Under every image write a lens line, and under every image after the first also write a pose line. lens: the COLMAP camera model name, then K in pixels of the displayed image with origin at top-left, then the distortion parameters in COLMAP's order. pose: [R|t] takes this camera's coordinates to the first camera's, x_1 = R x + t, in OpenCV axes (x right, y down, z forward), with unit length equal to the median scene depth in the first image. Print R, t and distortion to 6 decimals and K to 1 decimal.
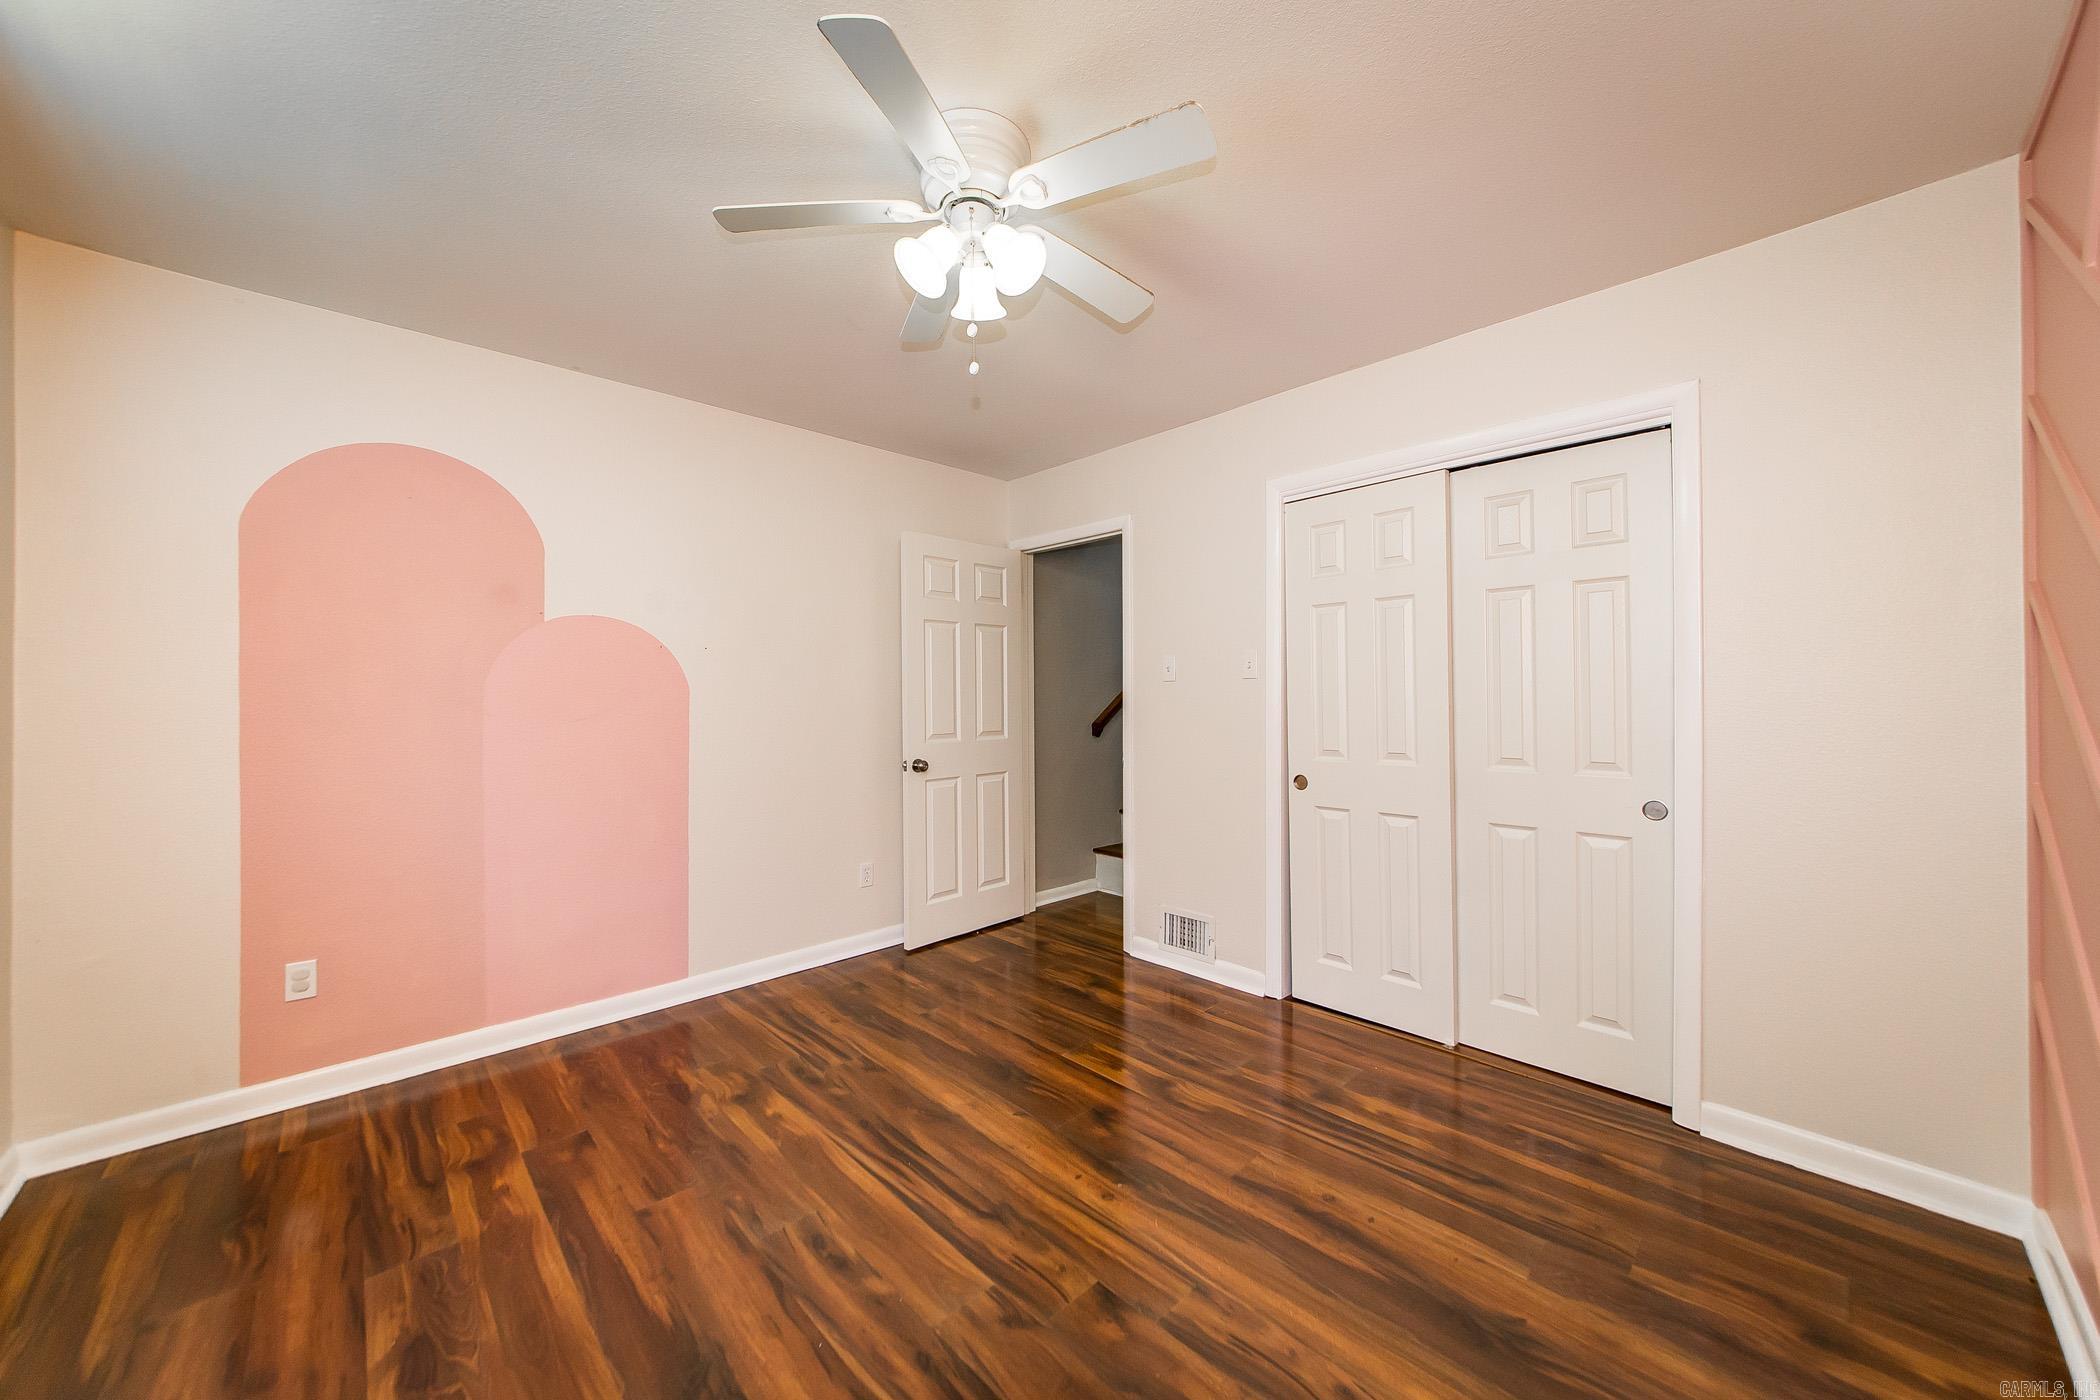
lens RADIAL K [[741.6, 0, 1054.8], [0, 741.6, 692.8], [0, 0, 1]] dist [0.000013, 0.000412]
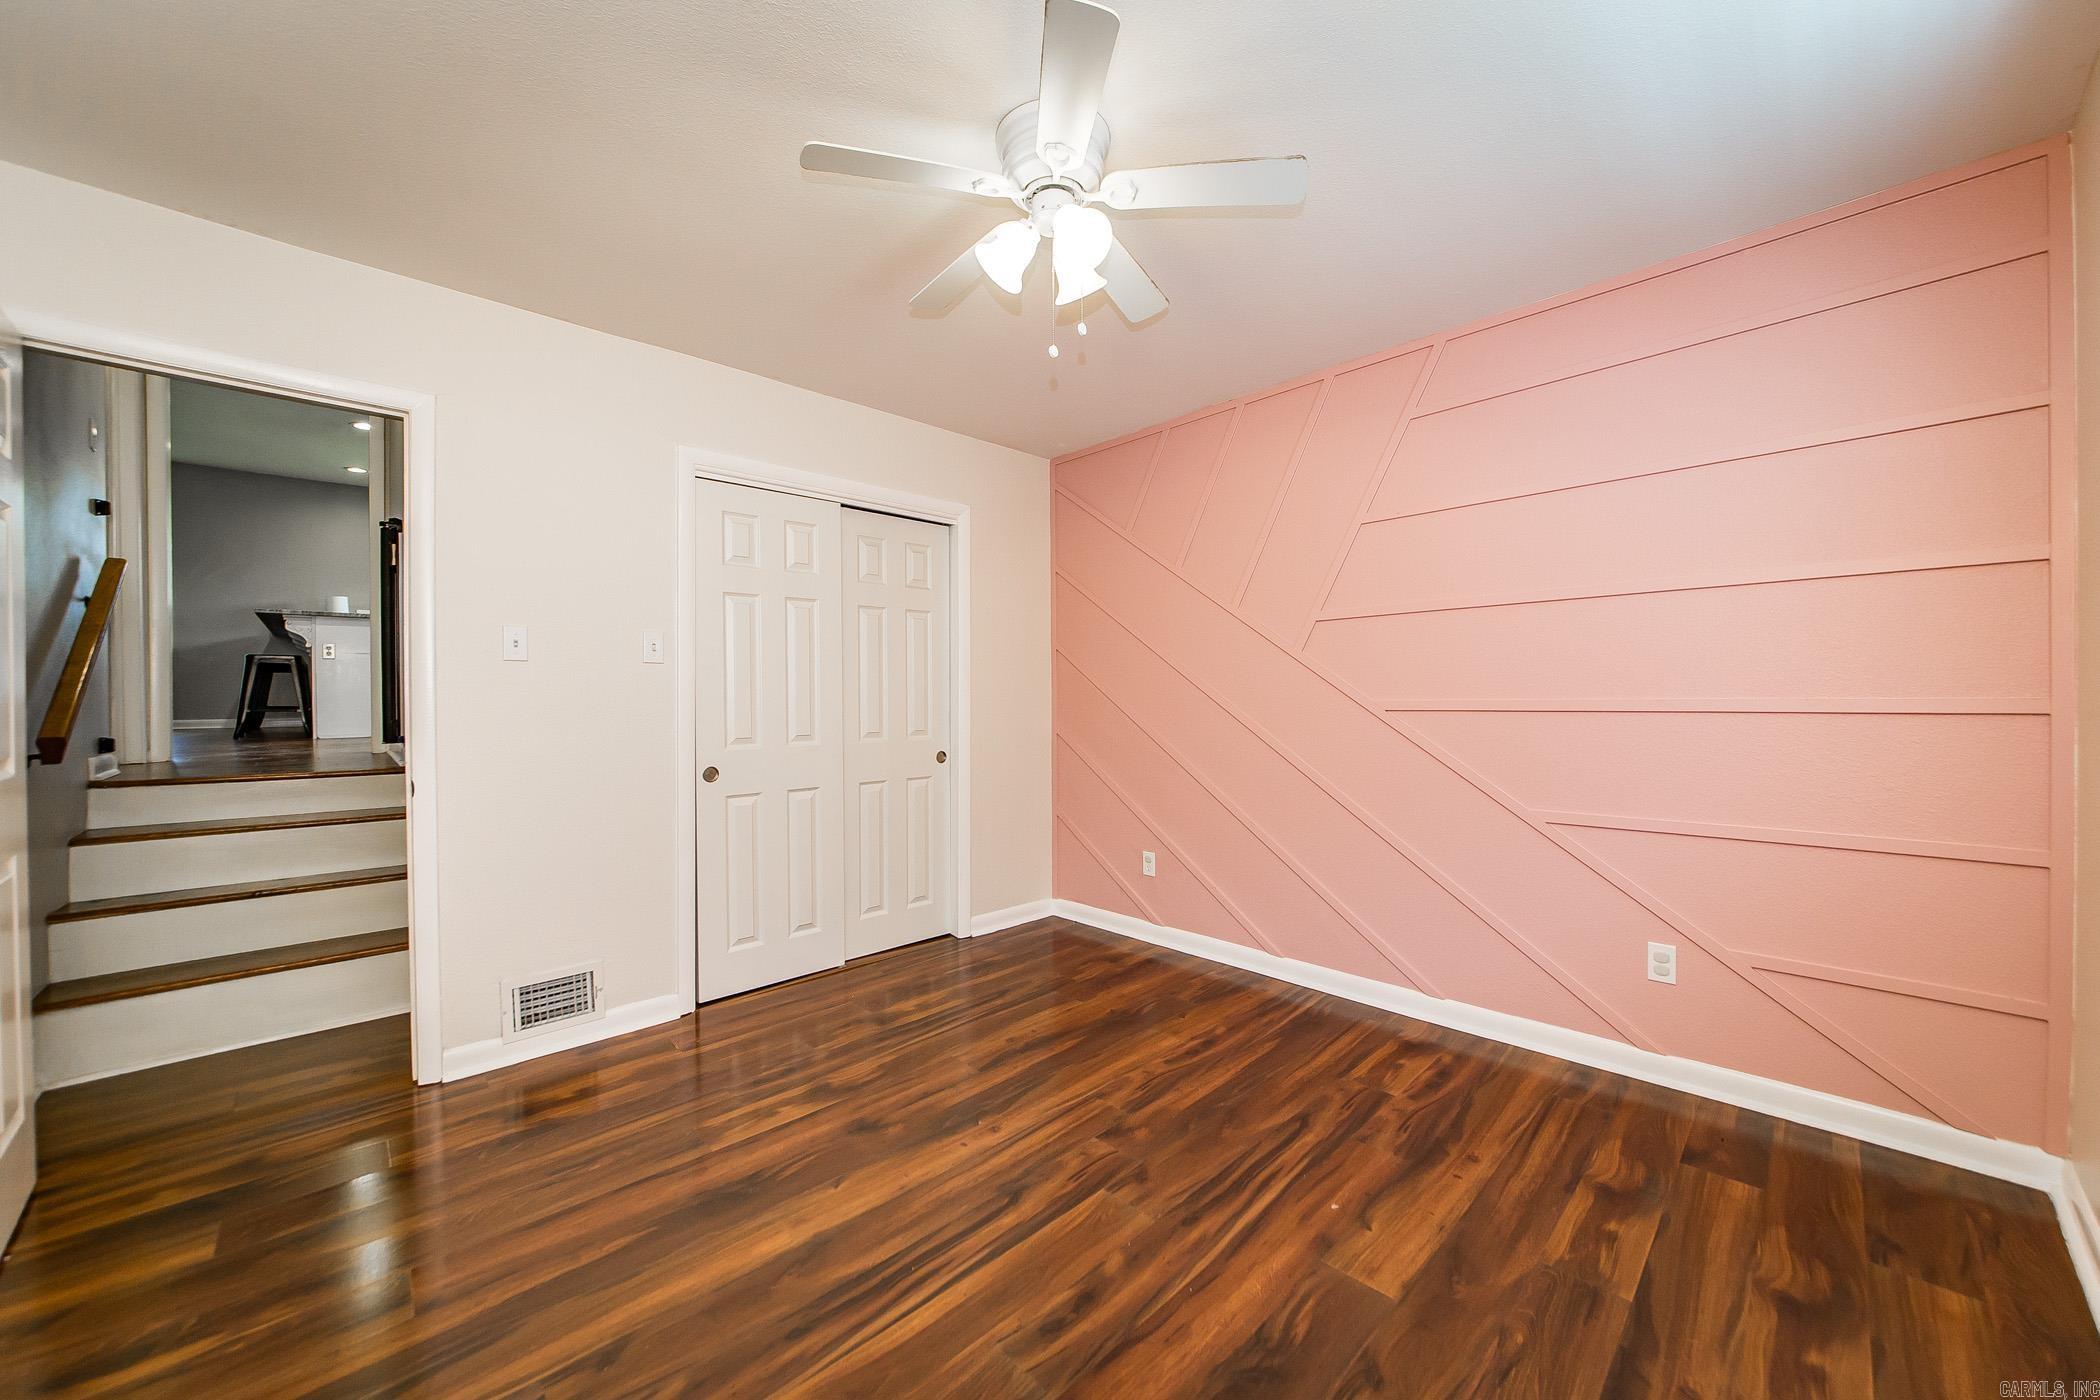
lens RADIAL K [[741.6, 0, 1059.4], [0, 741.6, 703.5], [0, 0, 1]] dist [0.000013, 0.000412]
pose [[0.026481, -0.006285, 0.999630, -0.942394], [-0.001917, 0.999978, 0.006338, 0.033787], [-0.999647, -0.002084, 0.026468, 0.803790]]
